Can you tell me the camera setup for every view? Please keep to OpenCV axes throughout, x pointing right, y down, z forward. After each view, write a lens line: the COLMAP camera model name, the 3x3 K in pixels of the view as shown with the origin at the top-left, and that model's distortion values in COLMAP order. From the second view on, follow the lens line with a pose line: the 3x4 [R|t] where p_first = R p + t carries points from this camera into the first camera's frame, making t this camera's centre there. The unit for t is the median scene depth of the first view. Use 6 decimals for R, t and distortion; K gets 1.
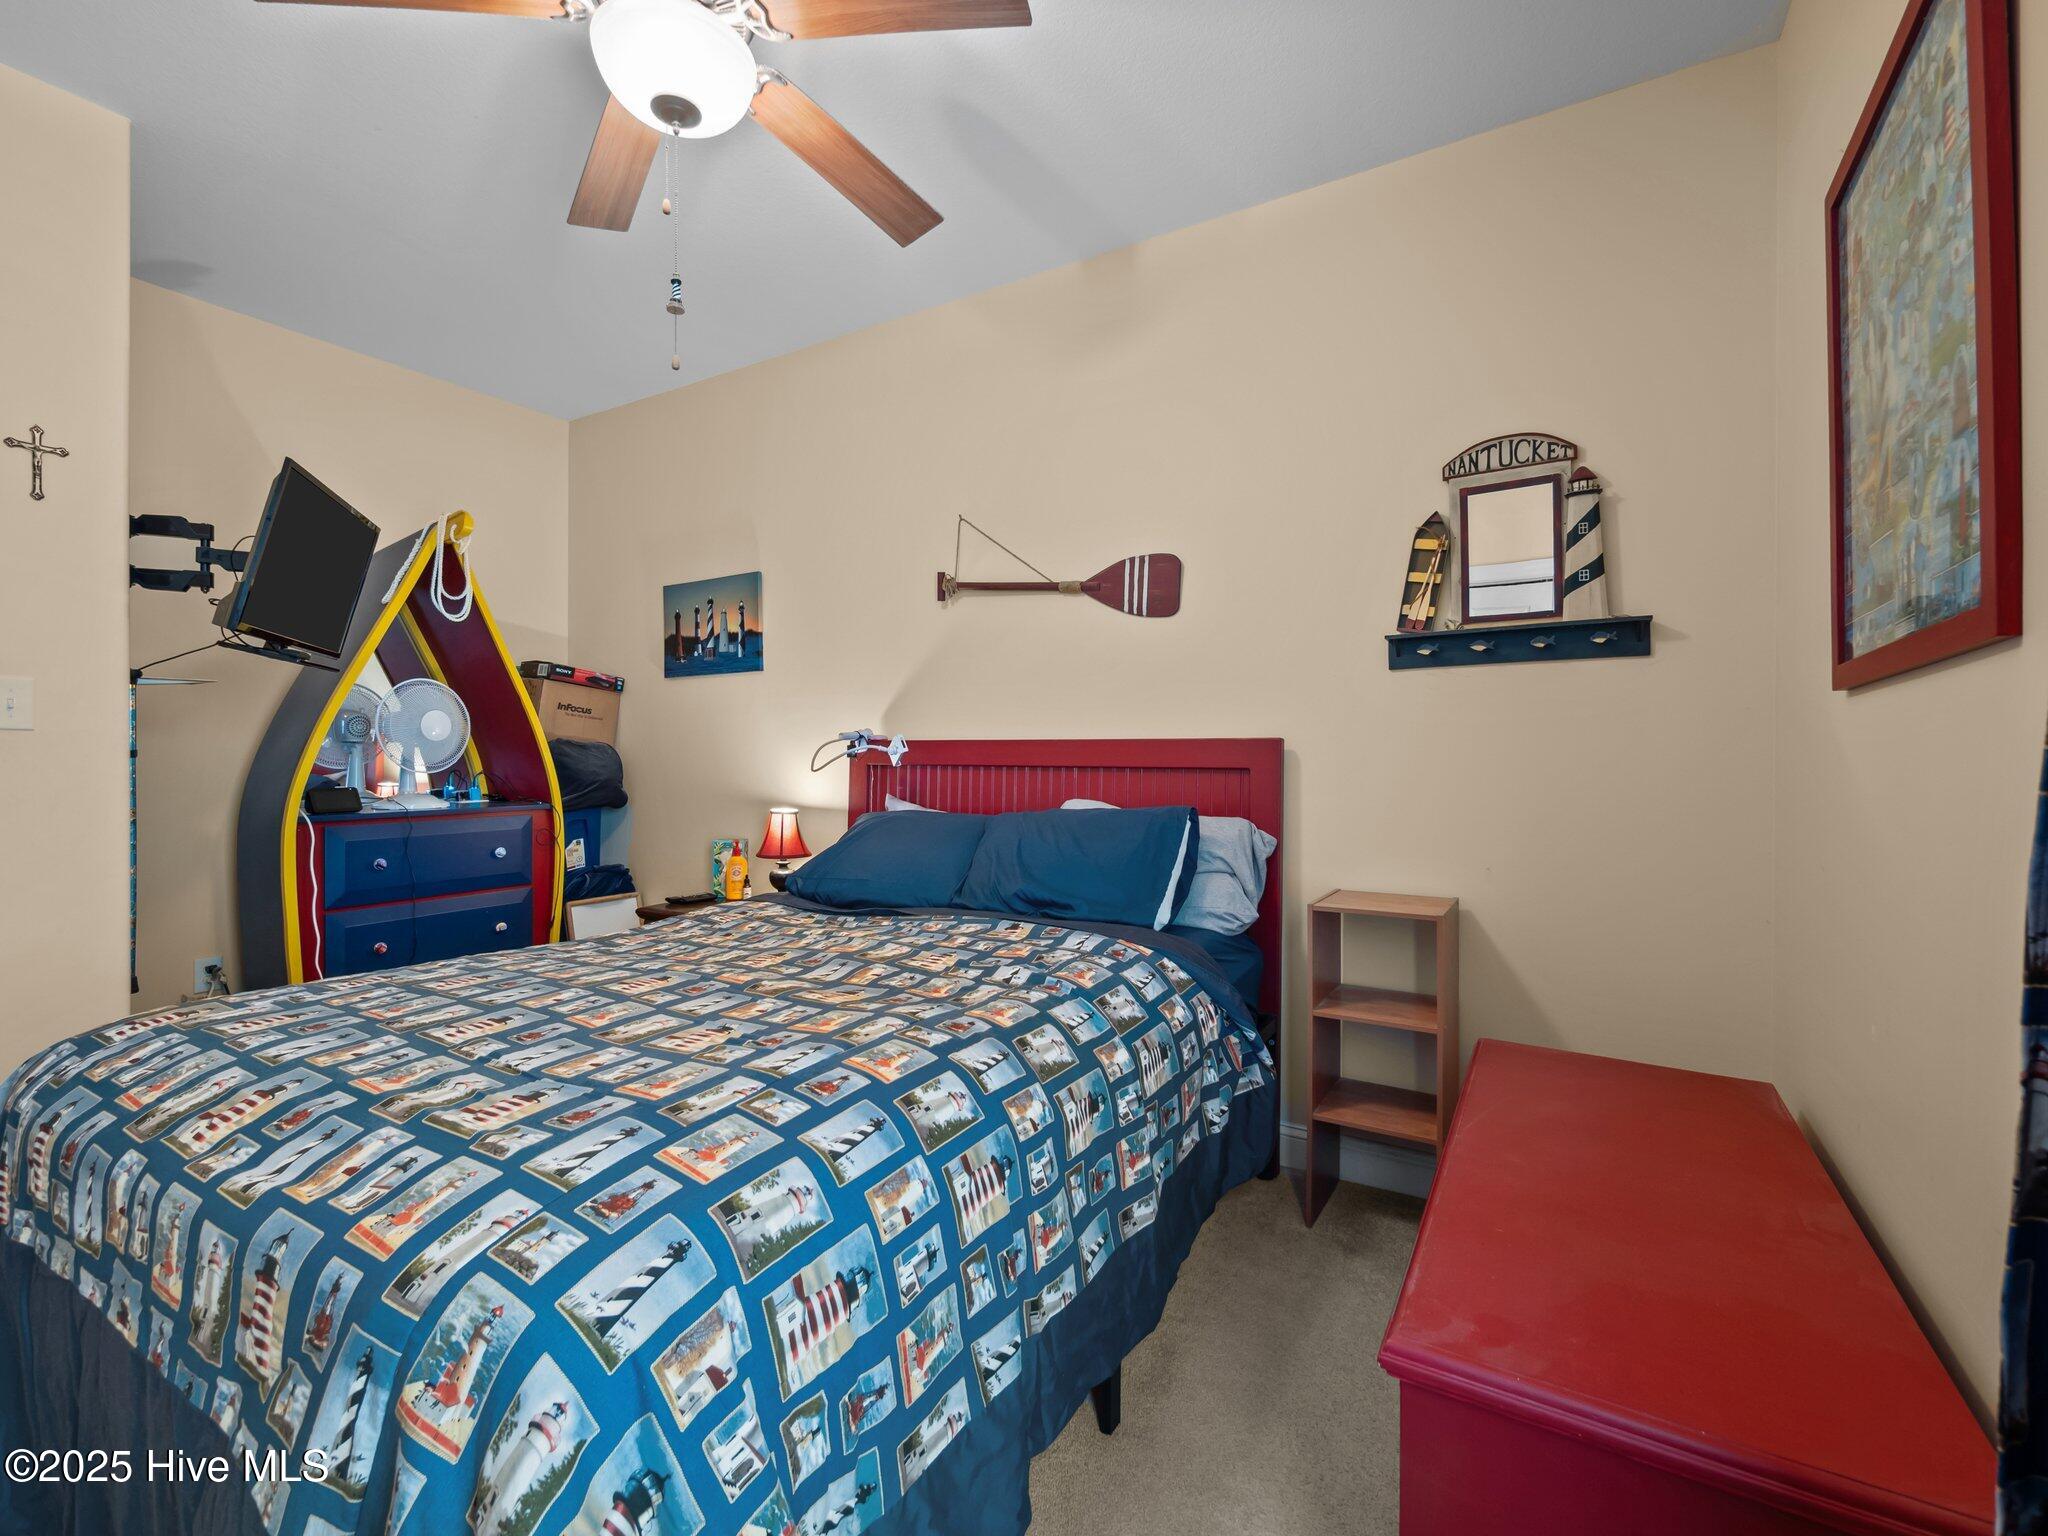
lens RADIAL K [[889.1, 0, 1024.0], [0, 889.1, 768.0], [0, 0, 1]] dist [0.002684, 0.000191]
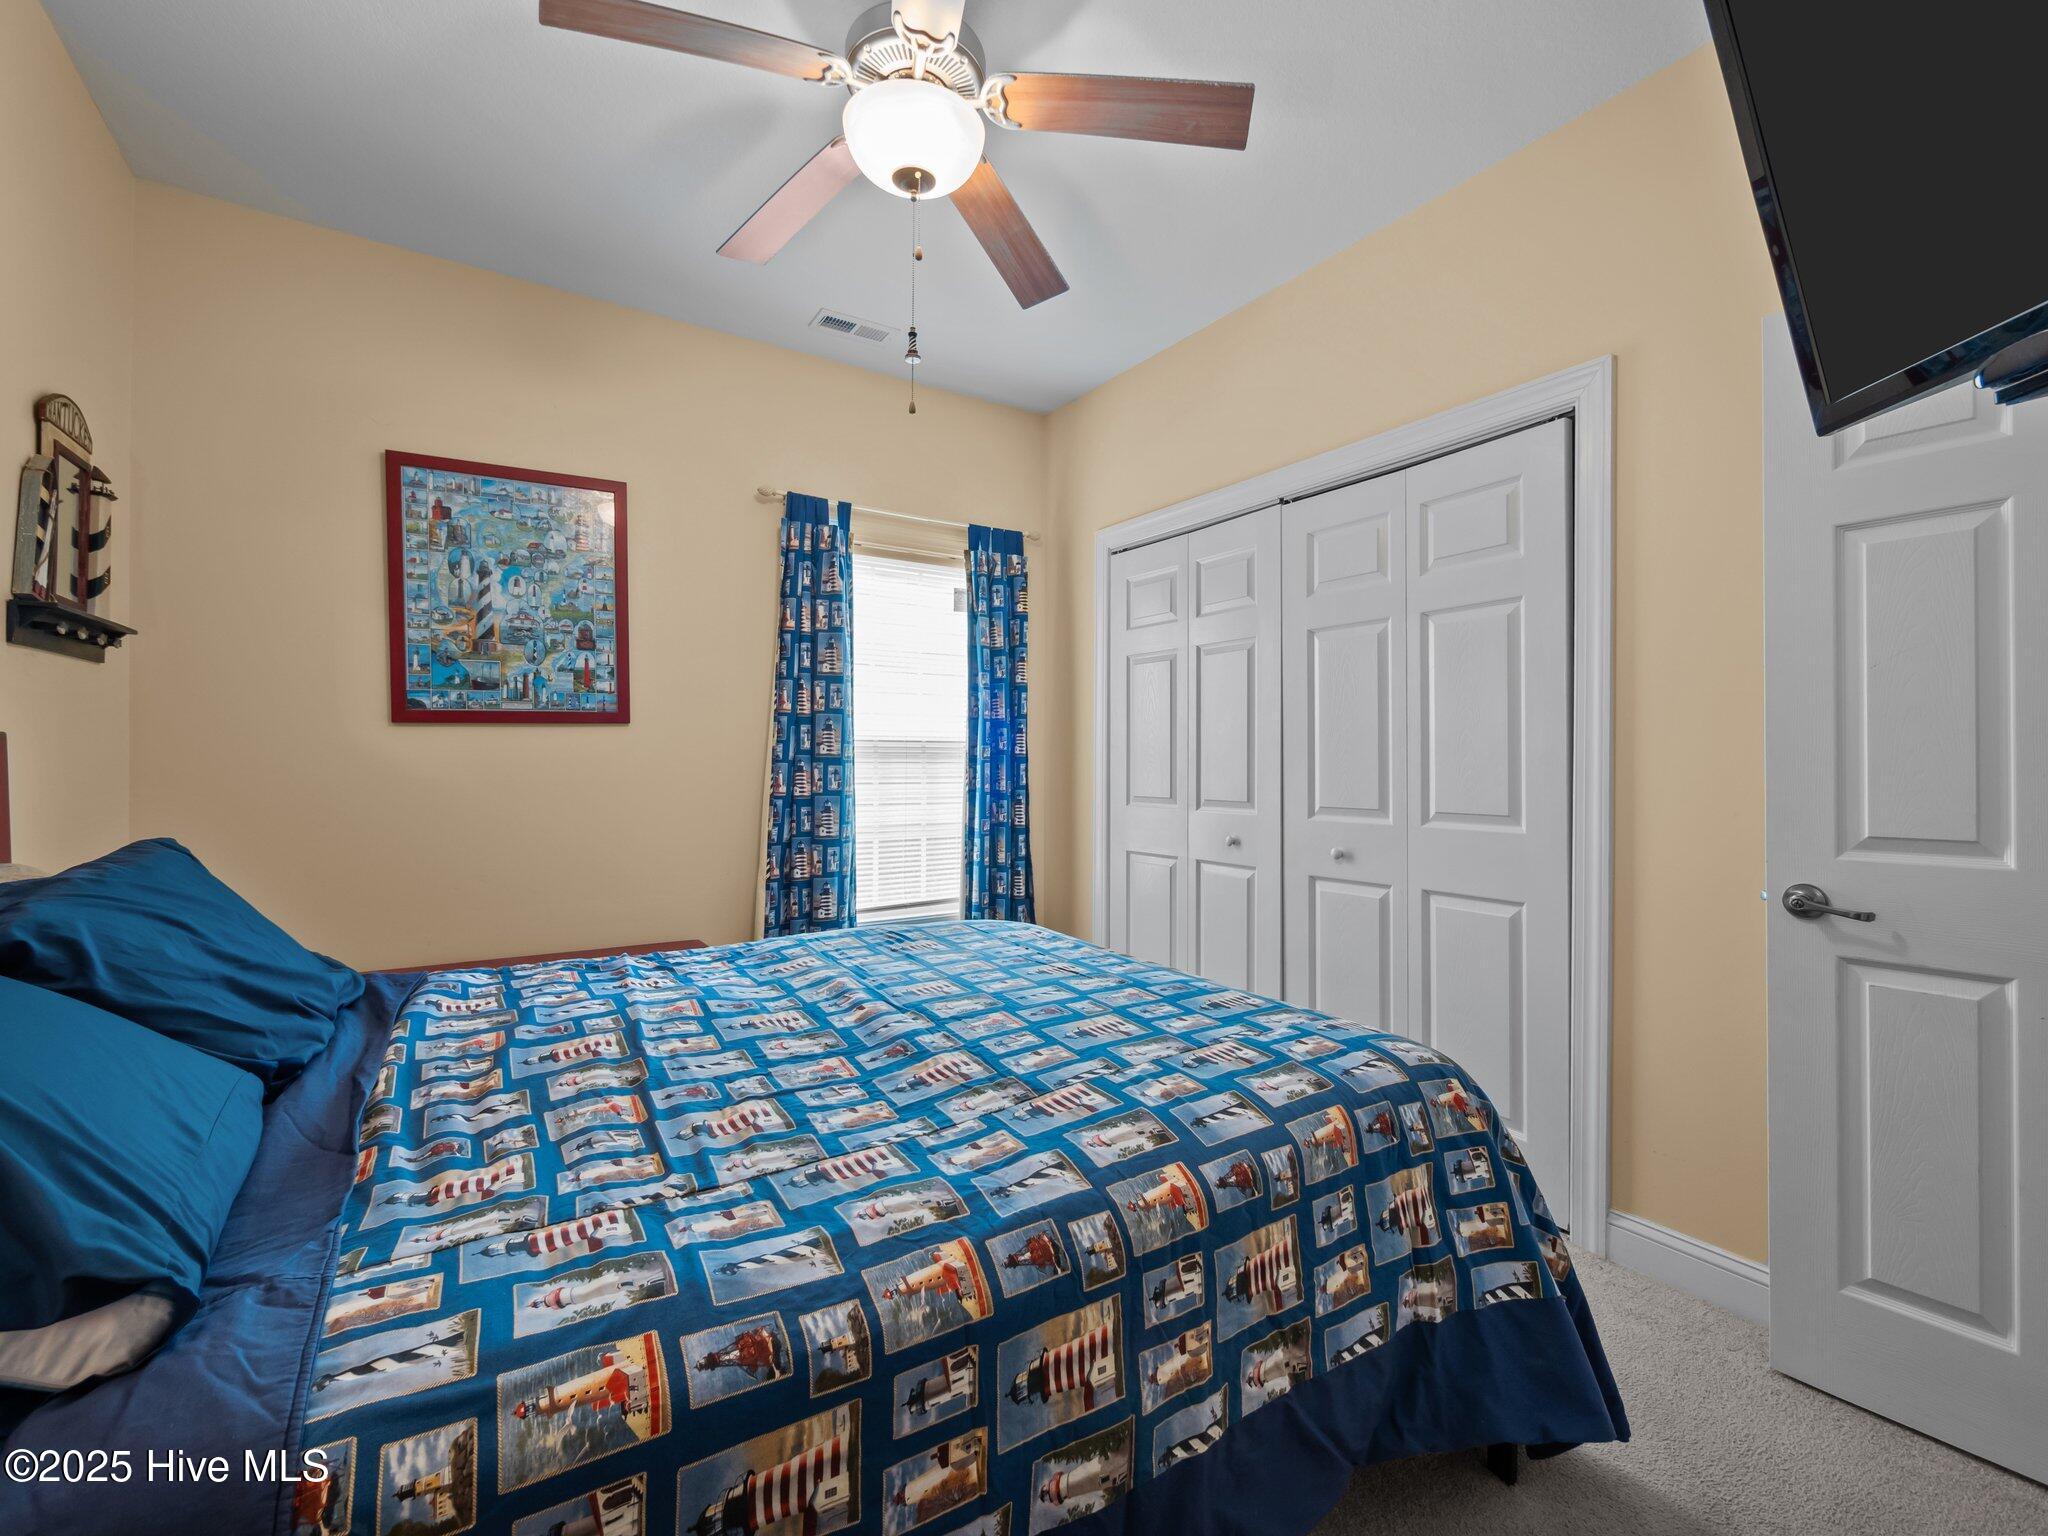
lens RADIAL K [[922.4, 0, 956.2], [0, 922.4, 762.2], [0, 0, 1]] dist [0.025636, -0.000259]
pose [[-0.879843, -0.009855, 0.475162, -0.670904], [0.002632, 0.999669, 0.025608, -0.033091], [-0.475257, 0.023782, -0.879526, 1.394830]]
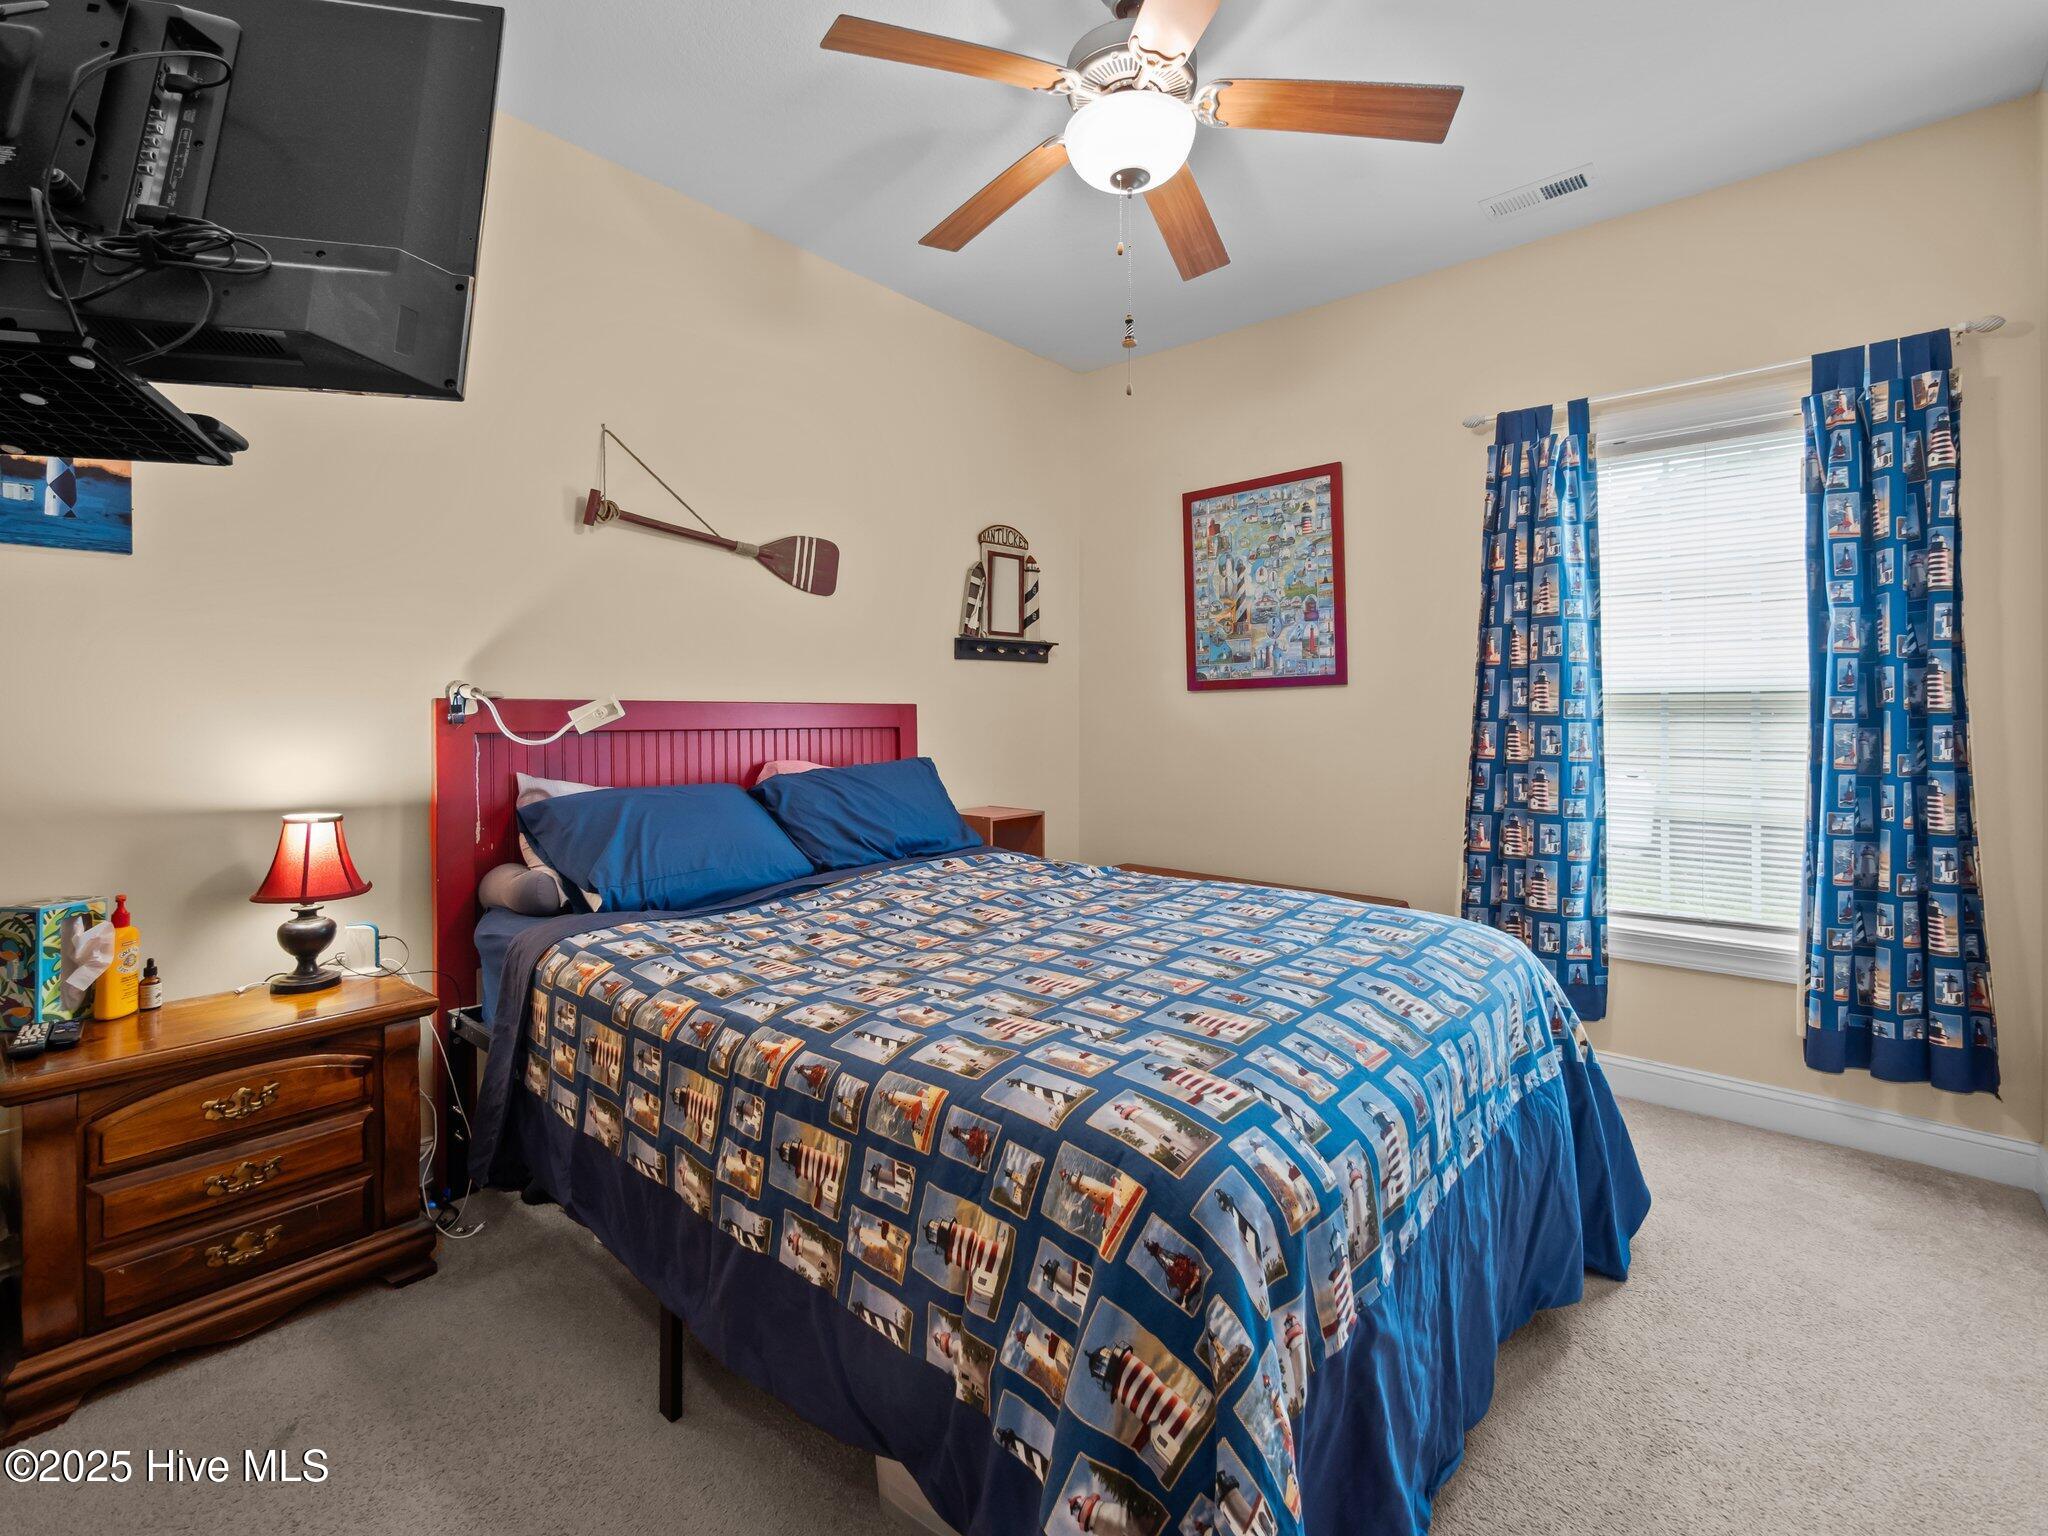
lens RADIAL K [[887.4, 0, 1035.7], [0, 887.4, 752.8], [0, 0, 1]] dist [-0.005499, -0.000852]
pose [[0.182737, -0.045720, 0.982098, -1.087564], [0.016947, 0.998916, 0.043350, -0.016782], [-0.983016, 0.008722, 0.183314, 0.626846]]
